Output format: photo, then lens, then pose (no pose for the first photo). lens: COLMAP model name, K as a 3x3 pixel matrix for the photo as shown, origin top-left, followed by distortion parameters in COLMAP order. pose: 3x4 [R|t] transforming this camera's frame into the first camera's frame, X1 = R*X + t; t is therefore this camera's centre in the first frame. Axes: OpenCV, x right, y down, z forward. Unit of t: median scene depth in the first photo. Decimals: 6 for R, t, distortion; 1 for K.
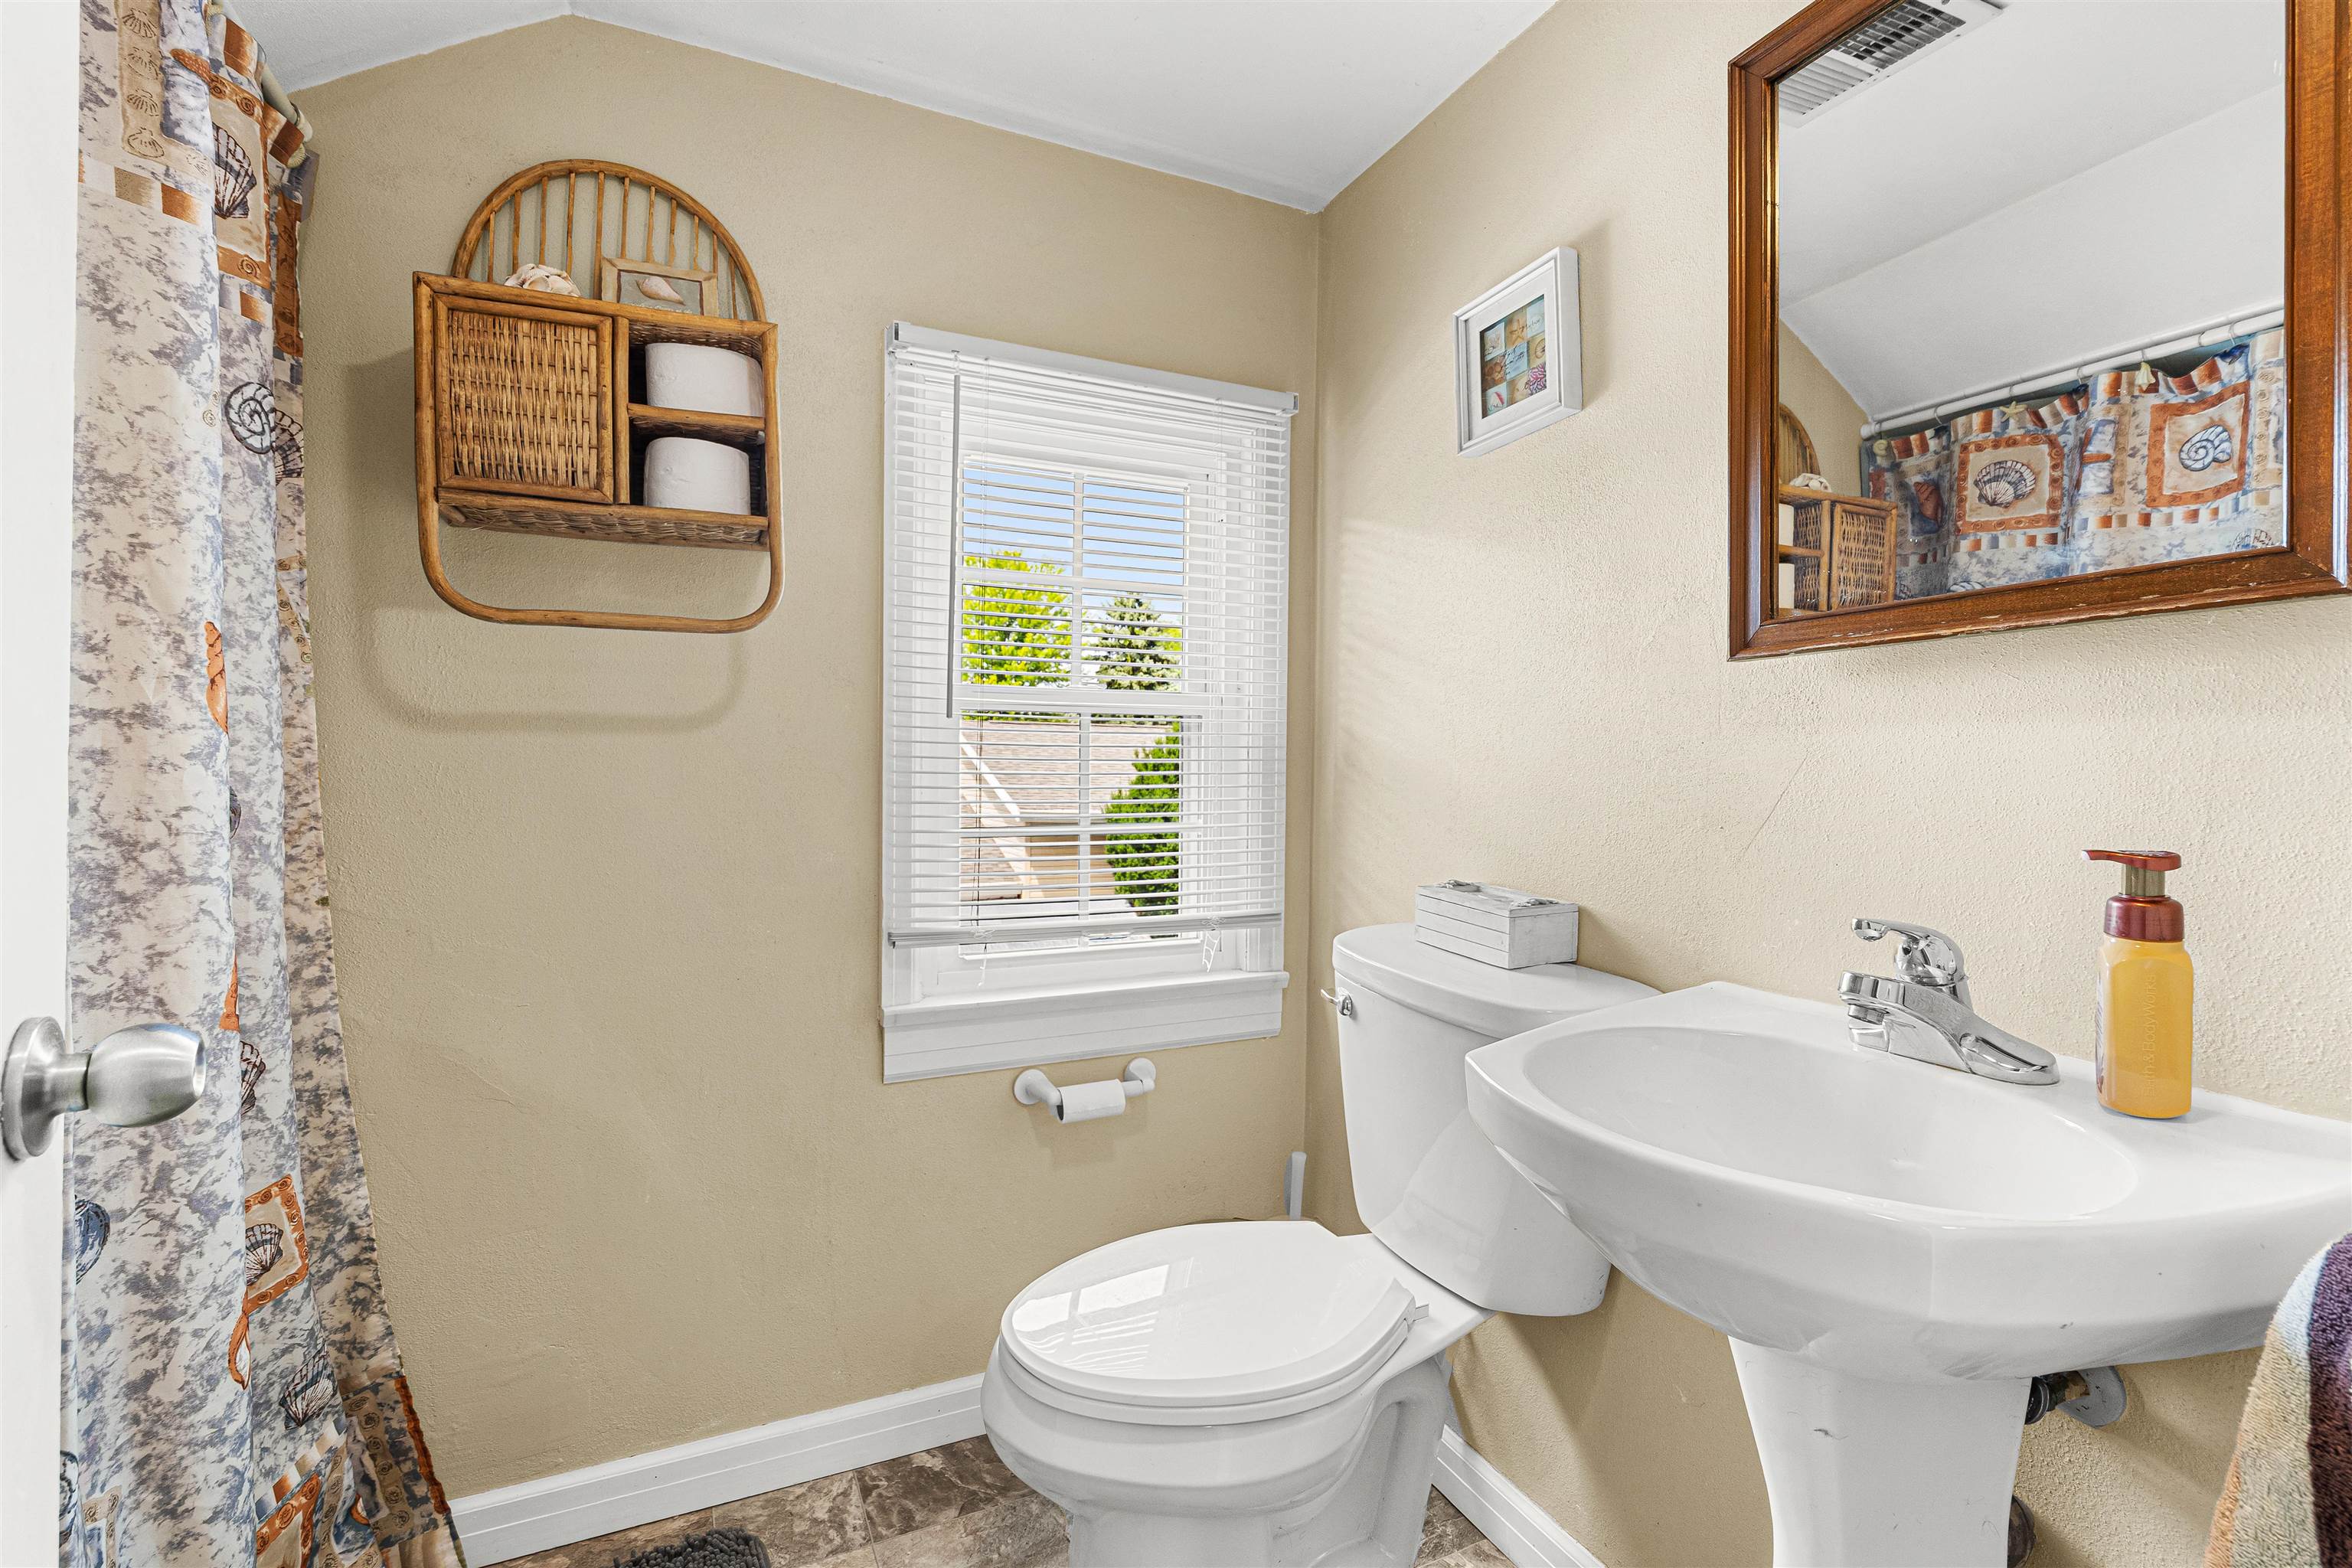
lens RADIAL K [[1100.5, 0, 1194.4], [0, 1100.5, 734.6], [0, 0, 1]] dist [-0.000735, -0.000248]
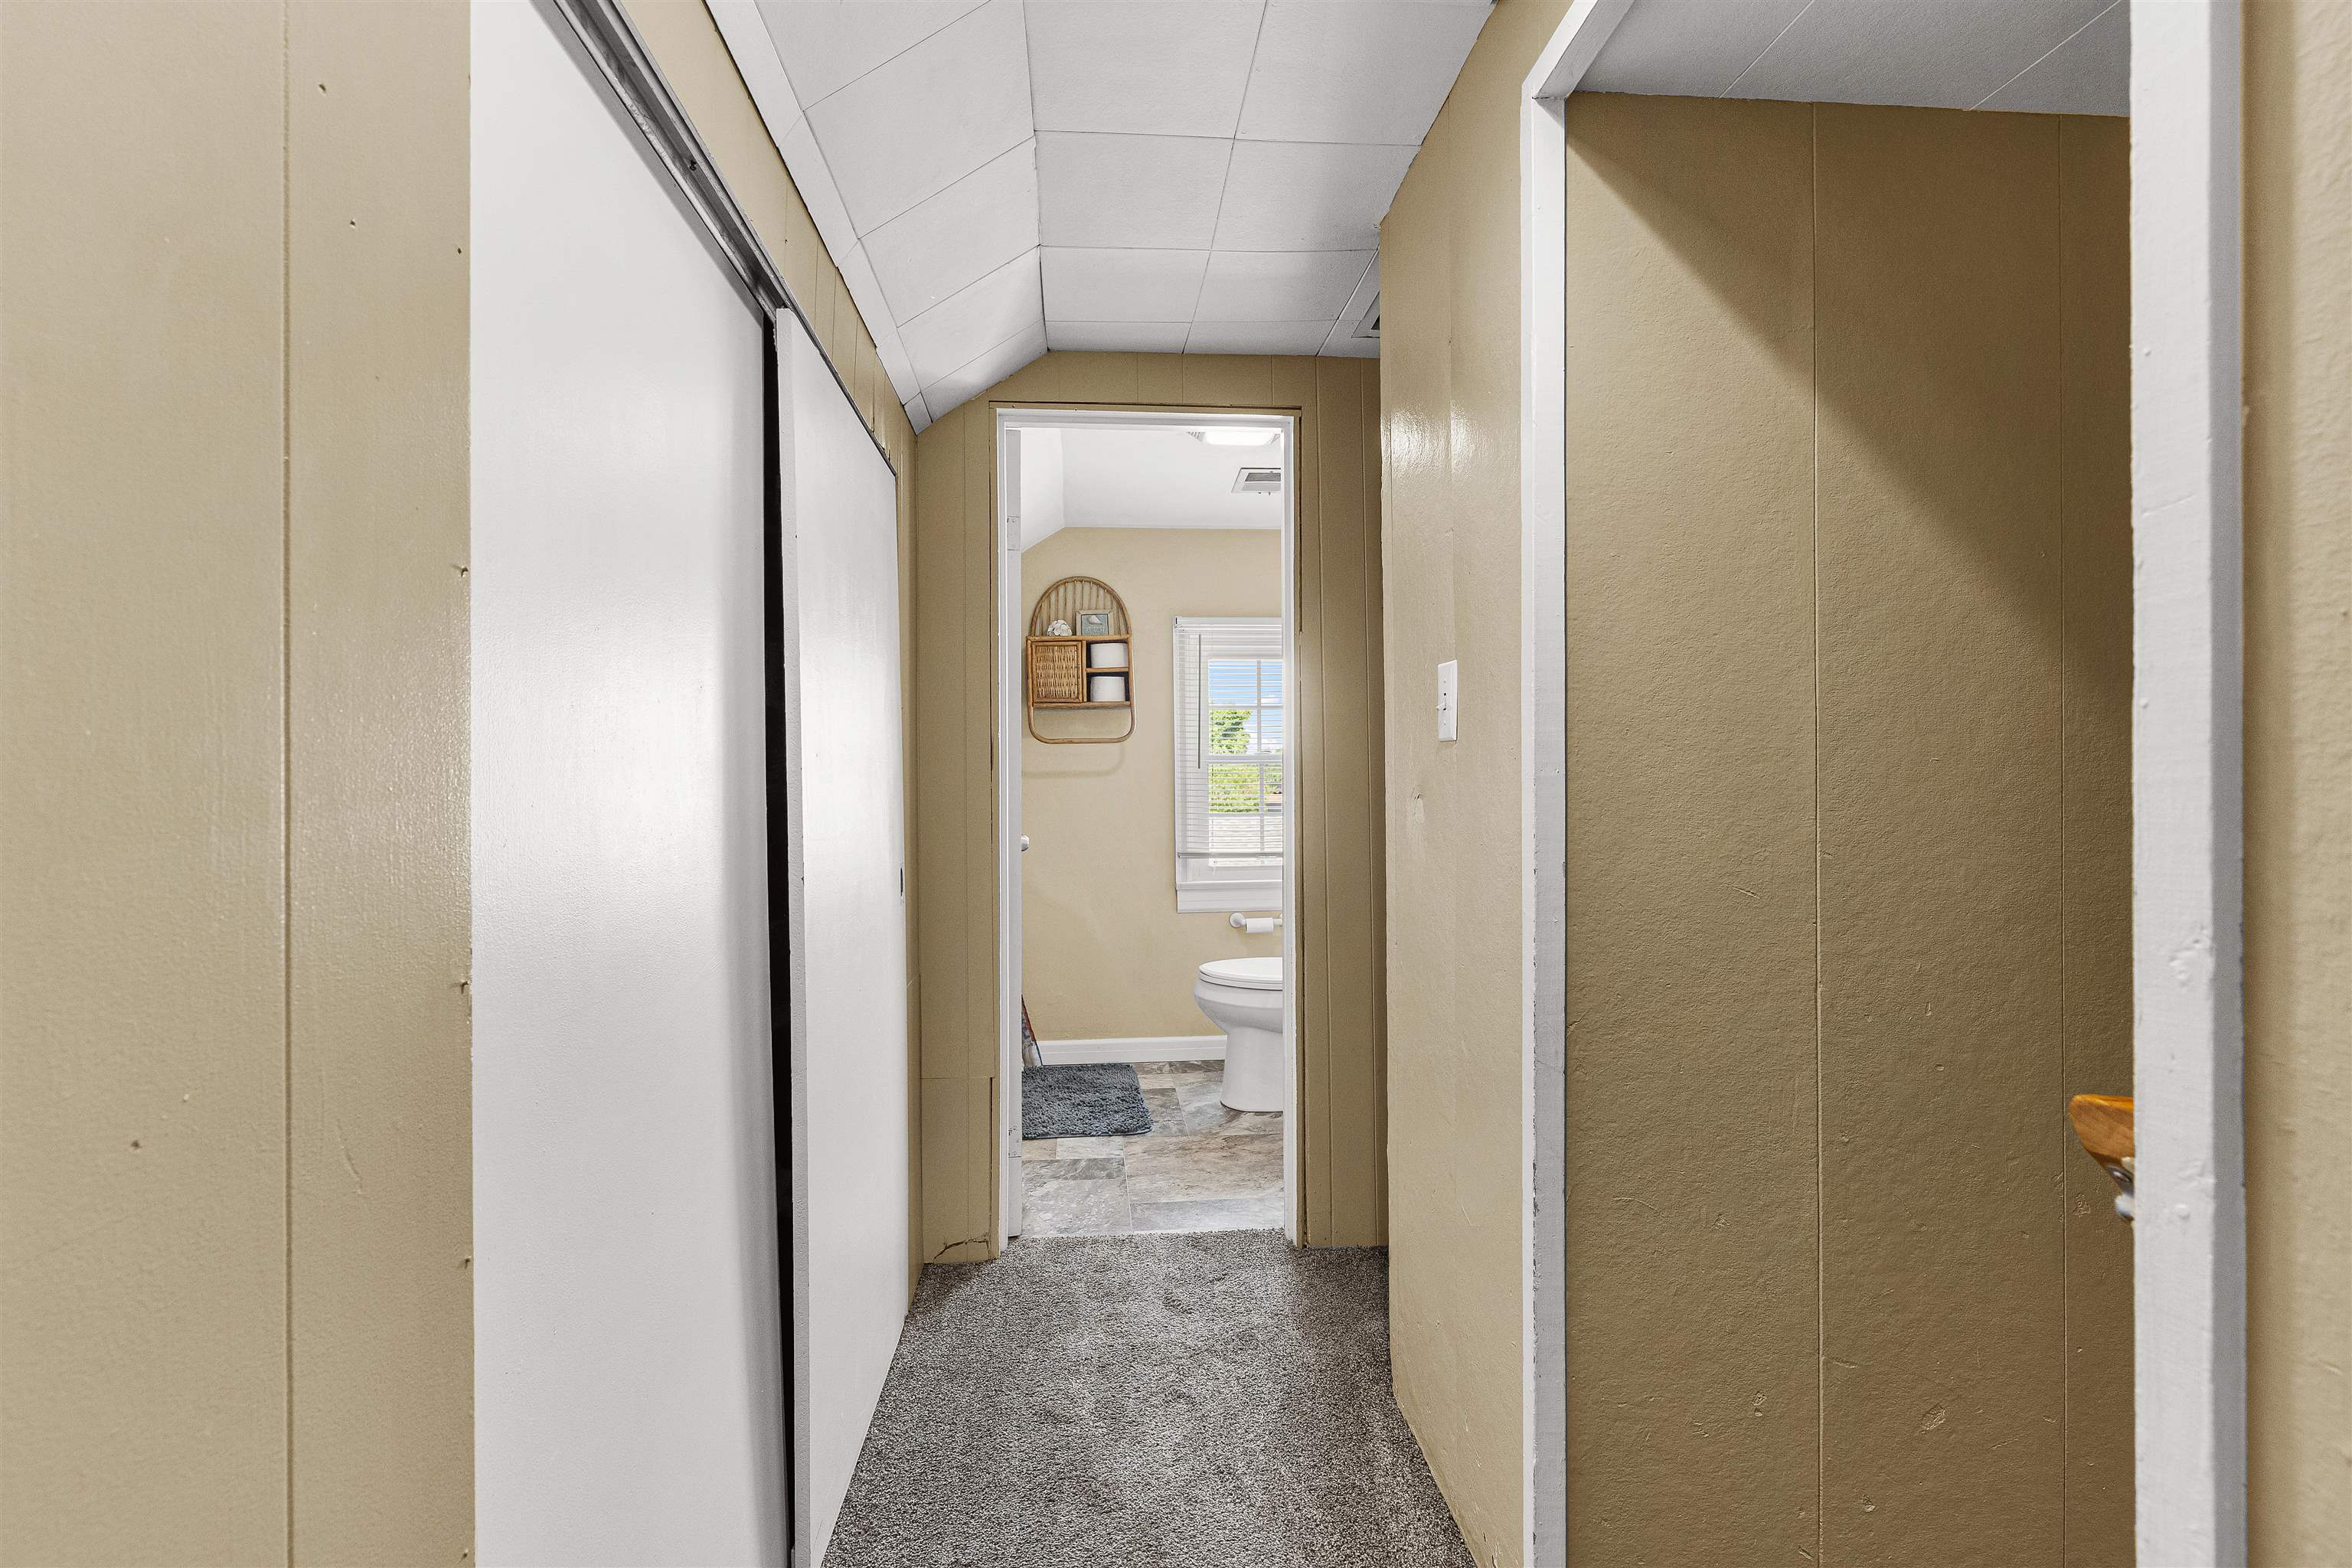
lens RADIAL K [[1075.8, 0, 1182.8], [0, 1075.8, 763.8], [0, 0, 1]] dist [-0.004179, -0.000263]
pose [[0.936225, -0.013658, -0.351135, 0.701493], [0.017226, 0.999827, 0.007040, -0.053637], [0.350978, -0.012640, 0.936298, -1.532476]]
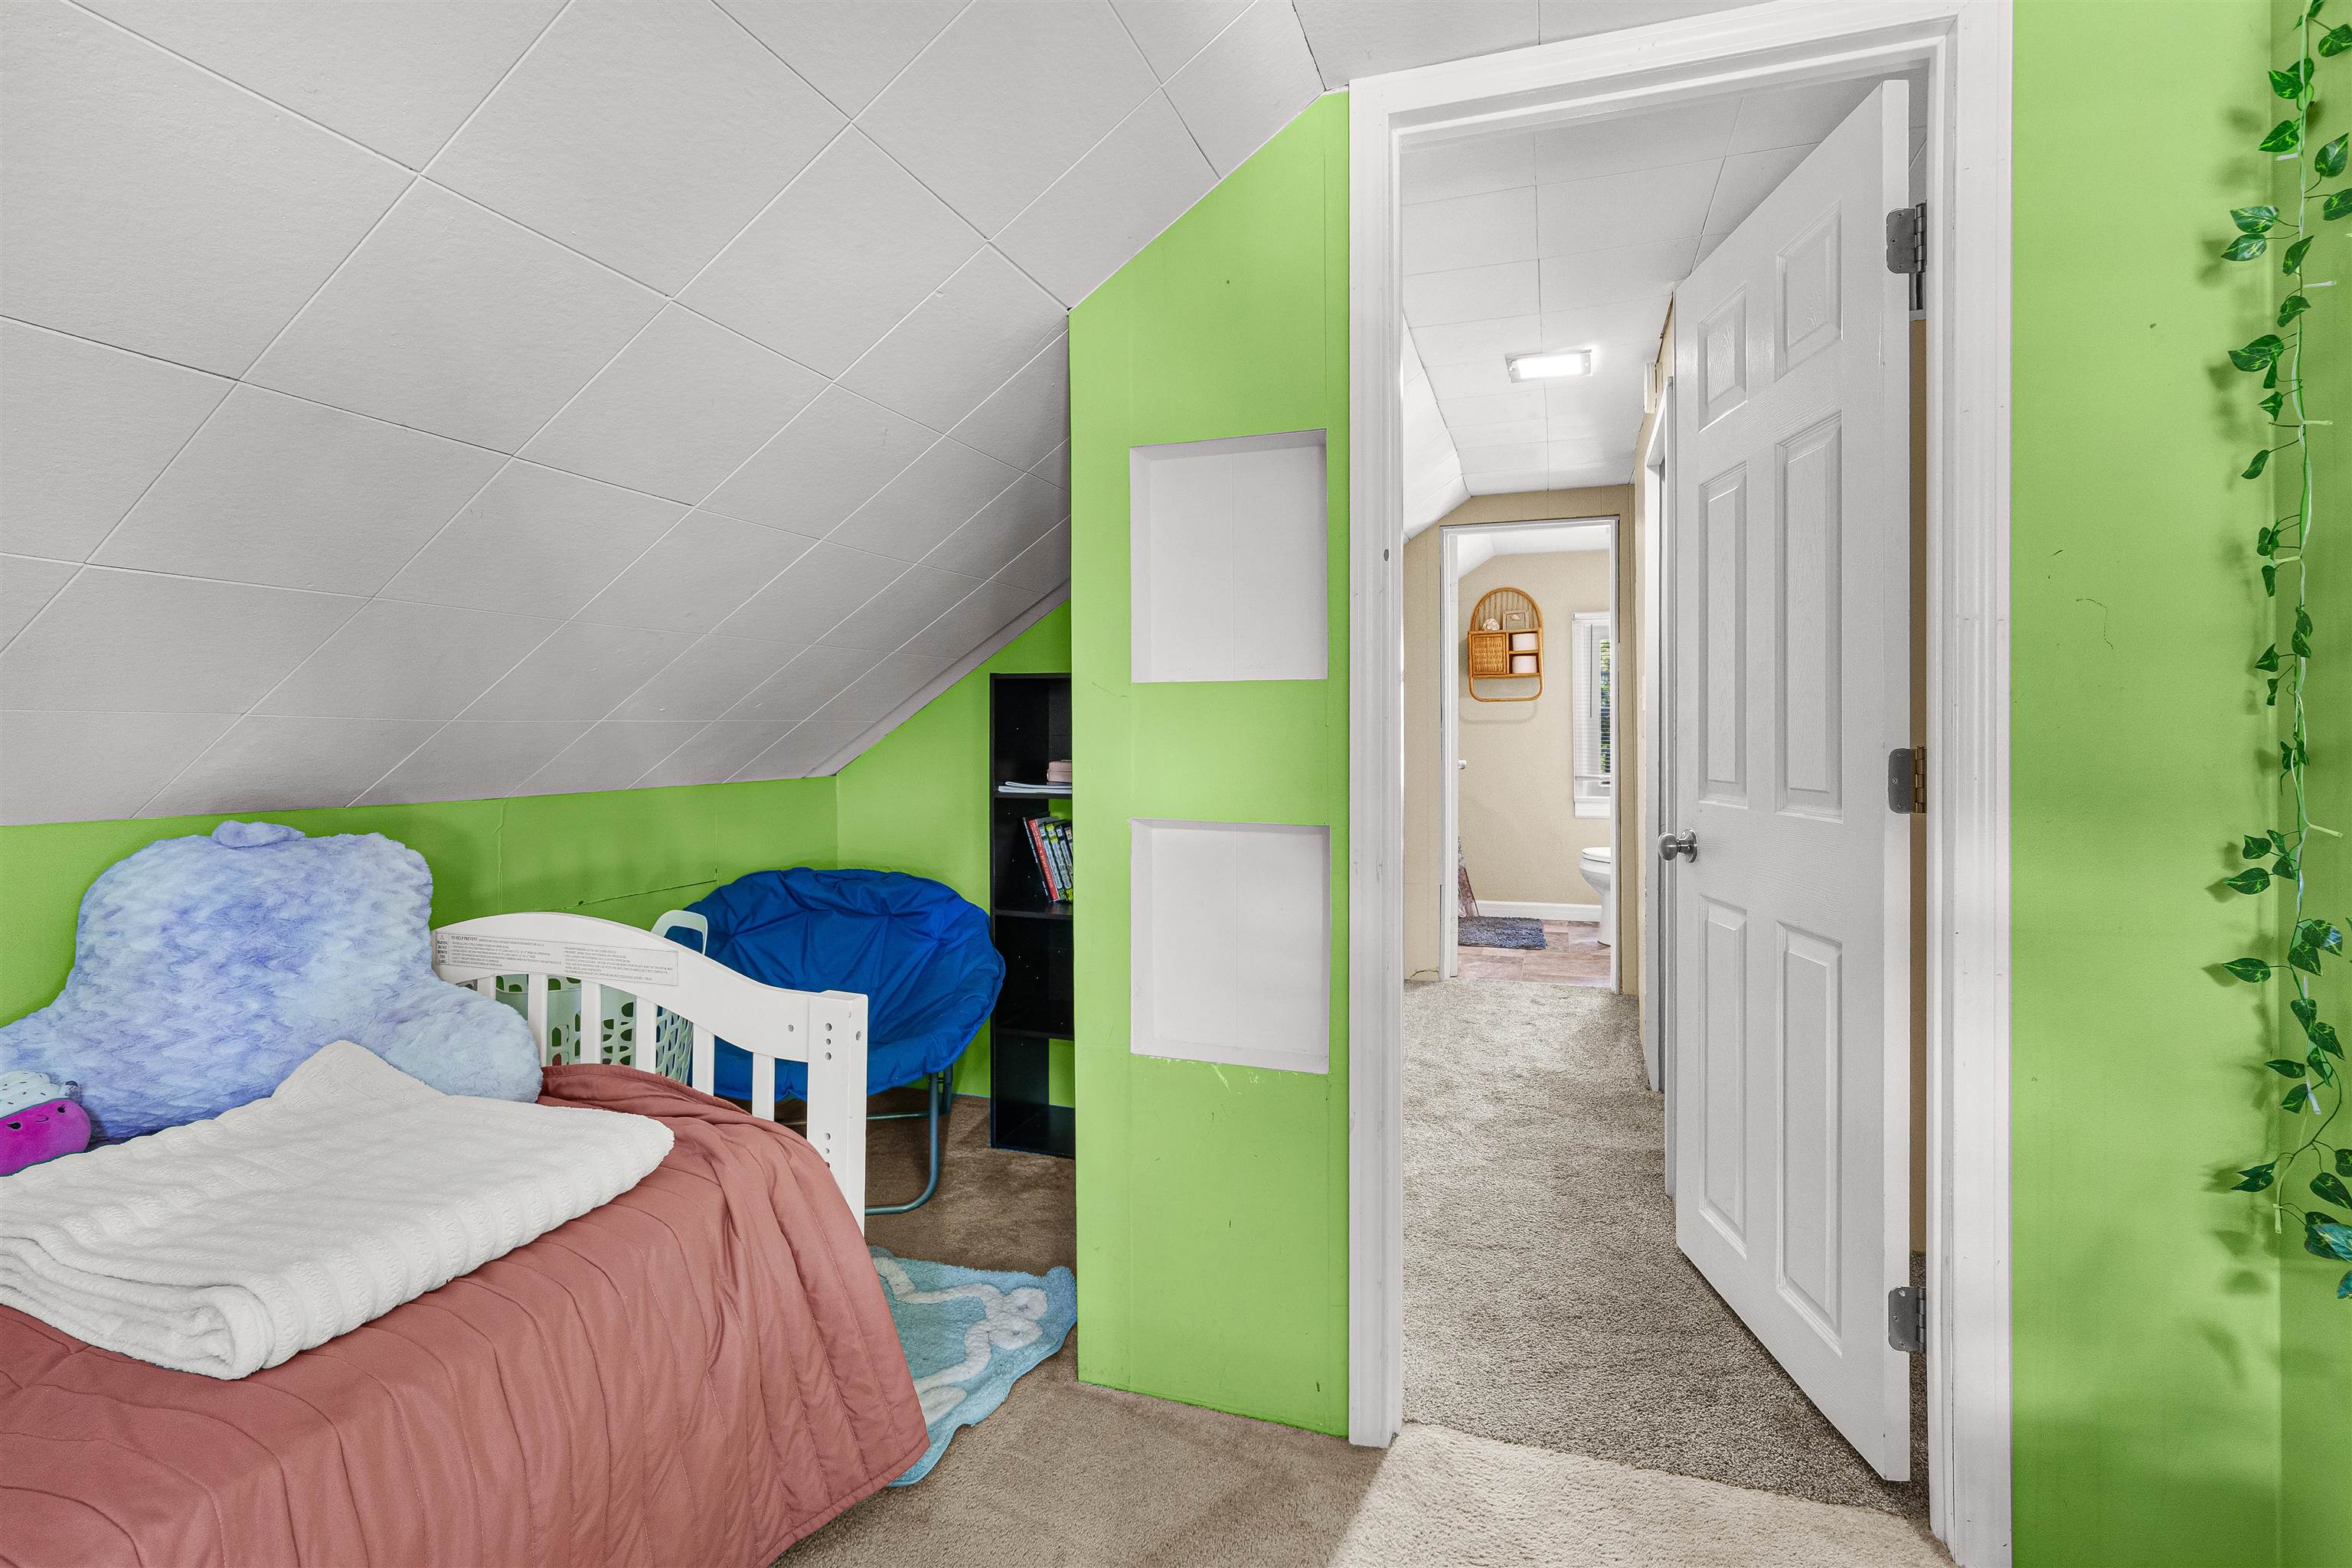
lens RADIAL K [[1100.5, 0, 1194.4], [0, 1100.5, 734.6], [0, 0, 1]] dist [-0.000735, -0.000248]
pose [[0.718062, 0.000357, -0.695979, 1.561350], [0.022824, 0.999450, 0.024061, -0.092525], [0.695605, -0.033162, 0.717659, -2.888601]]
